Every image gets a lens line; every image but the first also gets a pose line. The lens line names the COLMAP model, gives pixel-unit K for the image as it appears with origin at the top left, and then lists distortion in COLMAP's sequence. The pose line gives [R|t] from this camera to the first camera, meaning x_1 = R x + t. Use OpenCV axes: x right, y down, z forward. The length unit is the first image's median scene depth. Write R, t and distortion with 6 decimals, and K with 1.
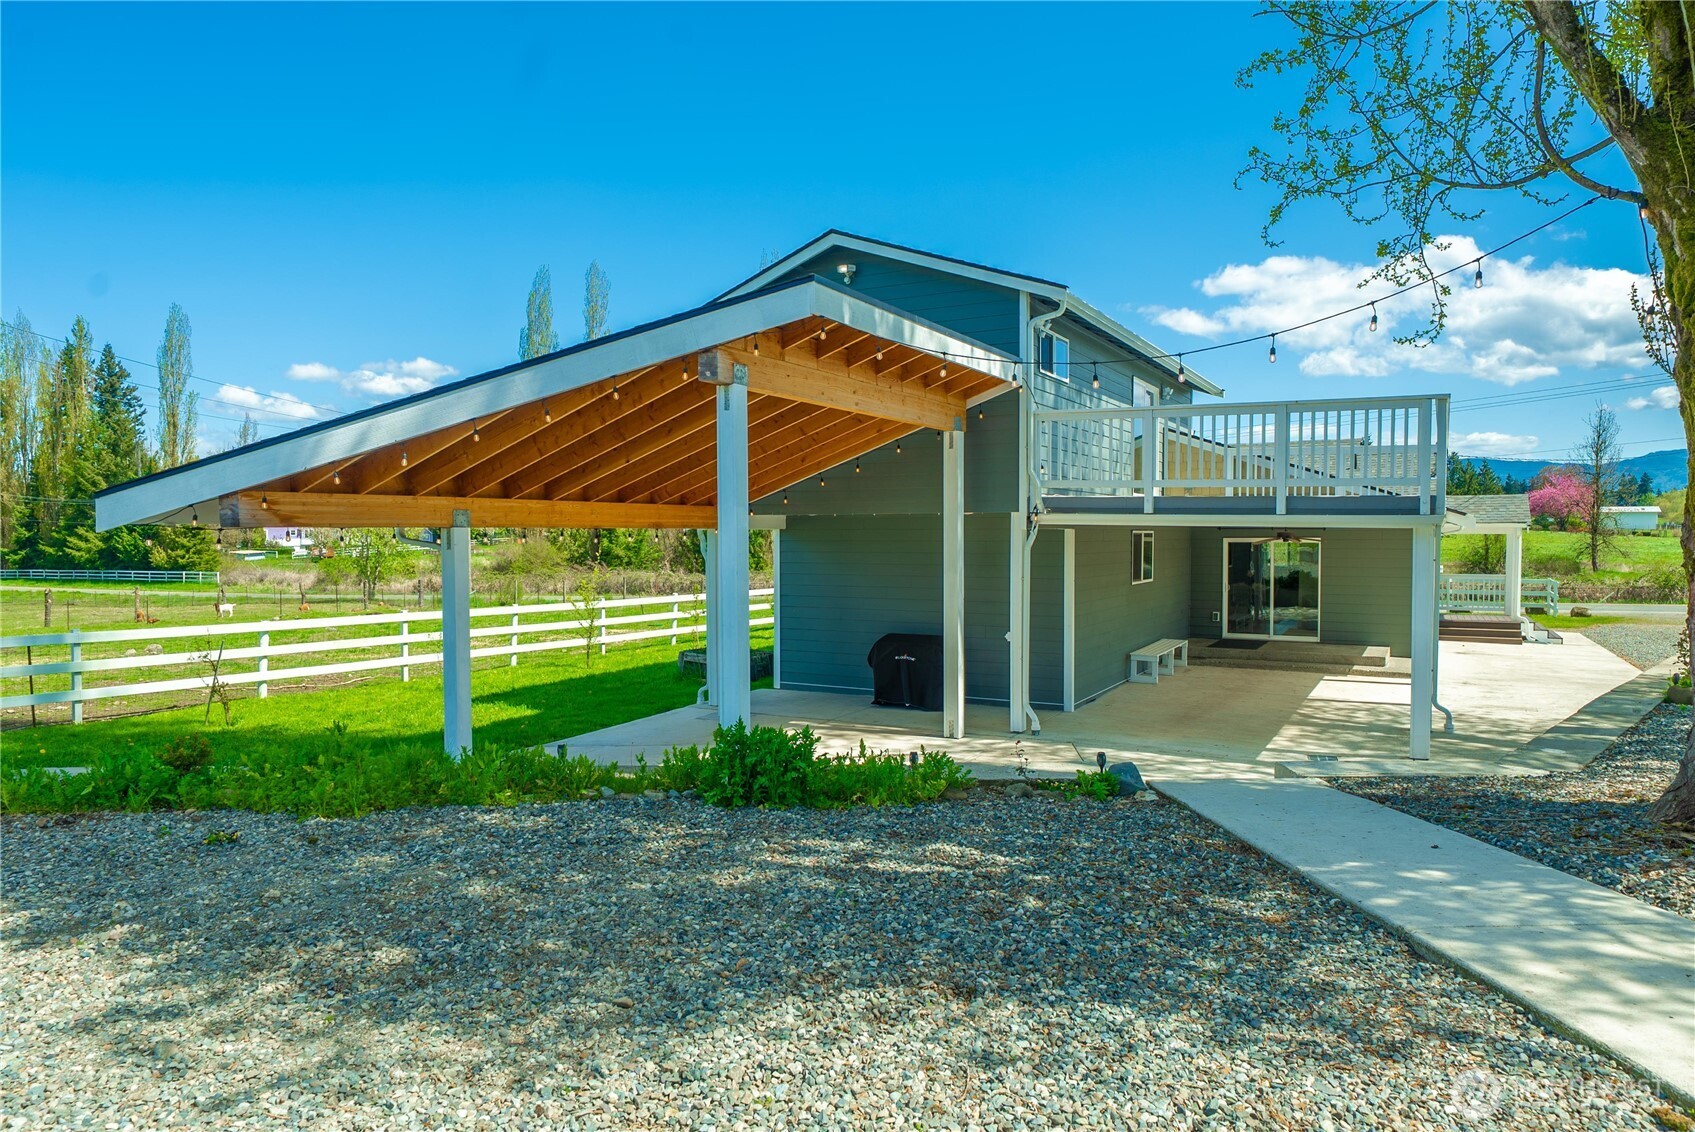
lens RADIAL K [[1146.6, 0, 847.7], [0, 1146.6, 561.6], [0, 0, 1]] dist [-0.000274, -0.000695]
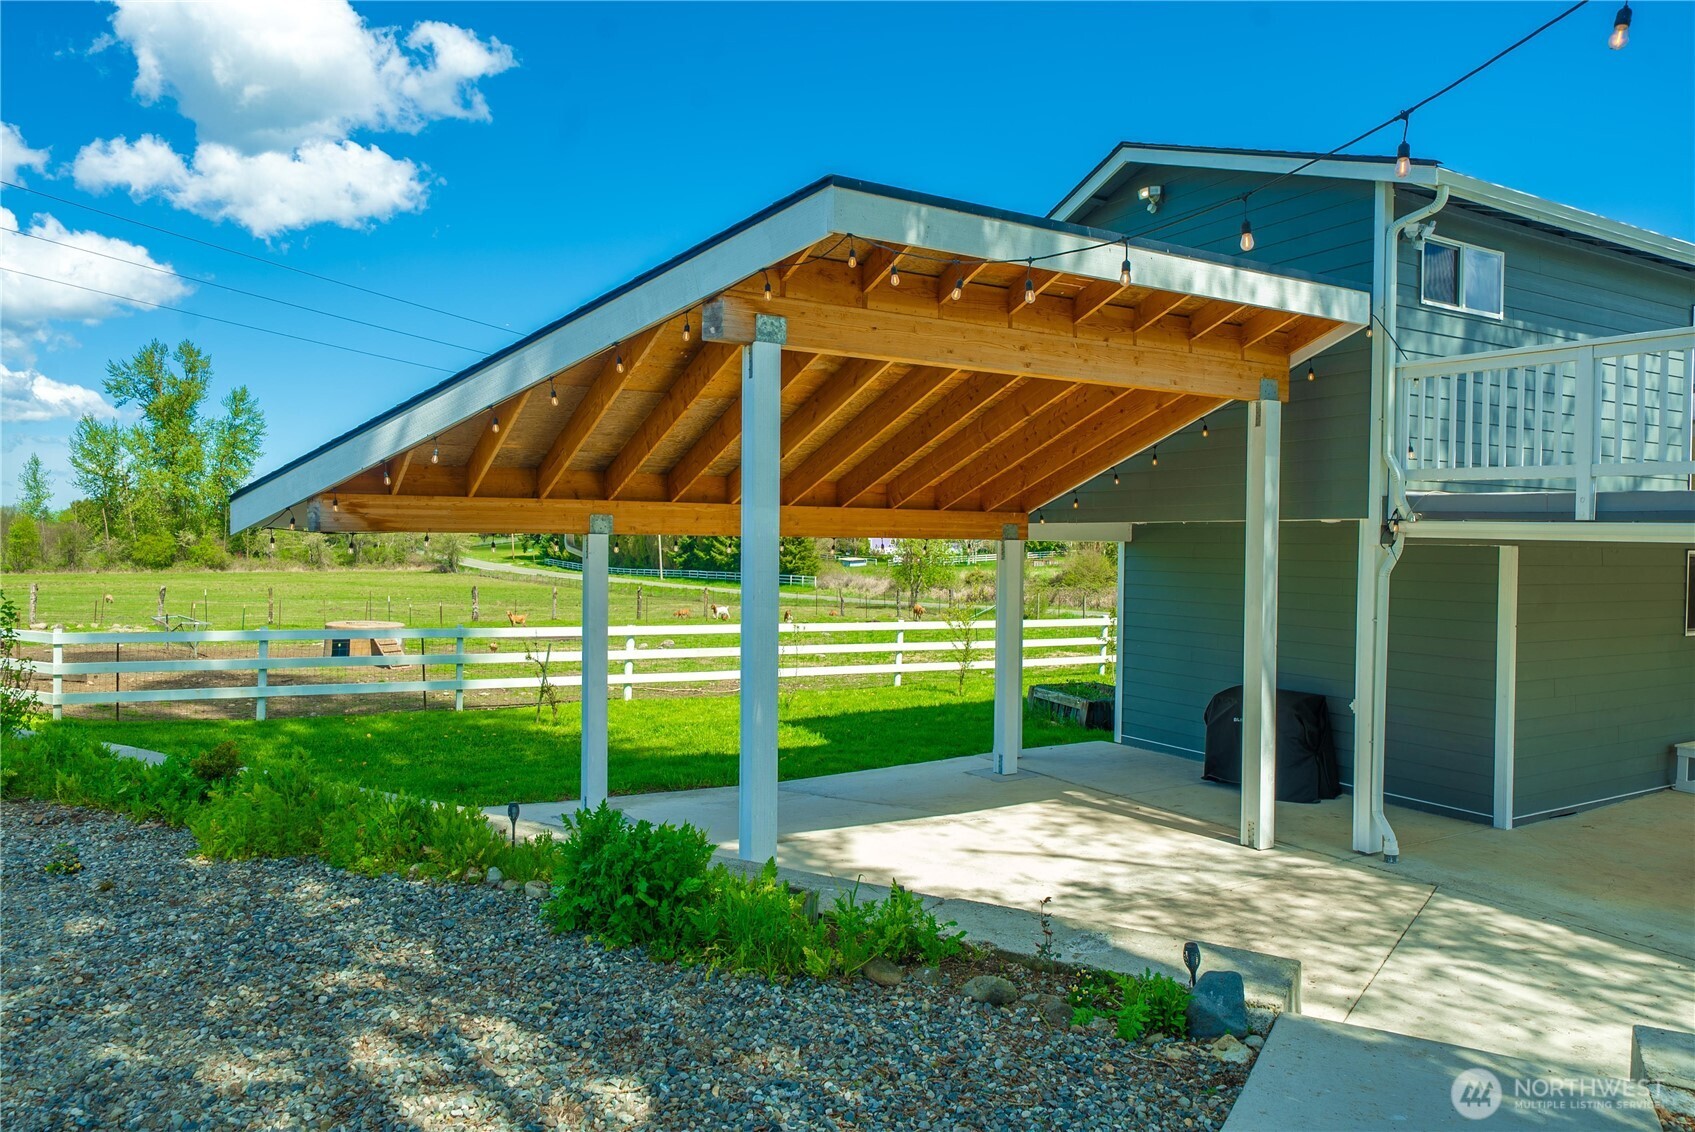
lens RADIAL K [[1138.9, 0, 845.8], [0, 1138.9, 563.6], [0, 0, 1]] dist [-0.004170, 0.005185]
pose [[0.848693, 0.021559, -0.528447, 0.236646], [-0.026423, 0.999649, -0.001653, -0.008565], [0.528226, 0.015366, 0.848965, 0.283205]]
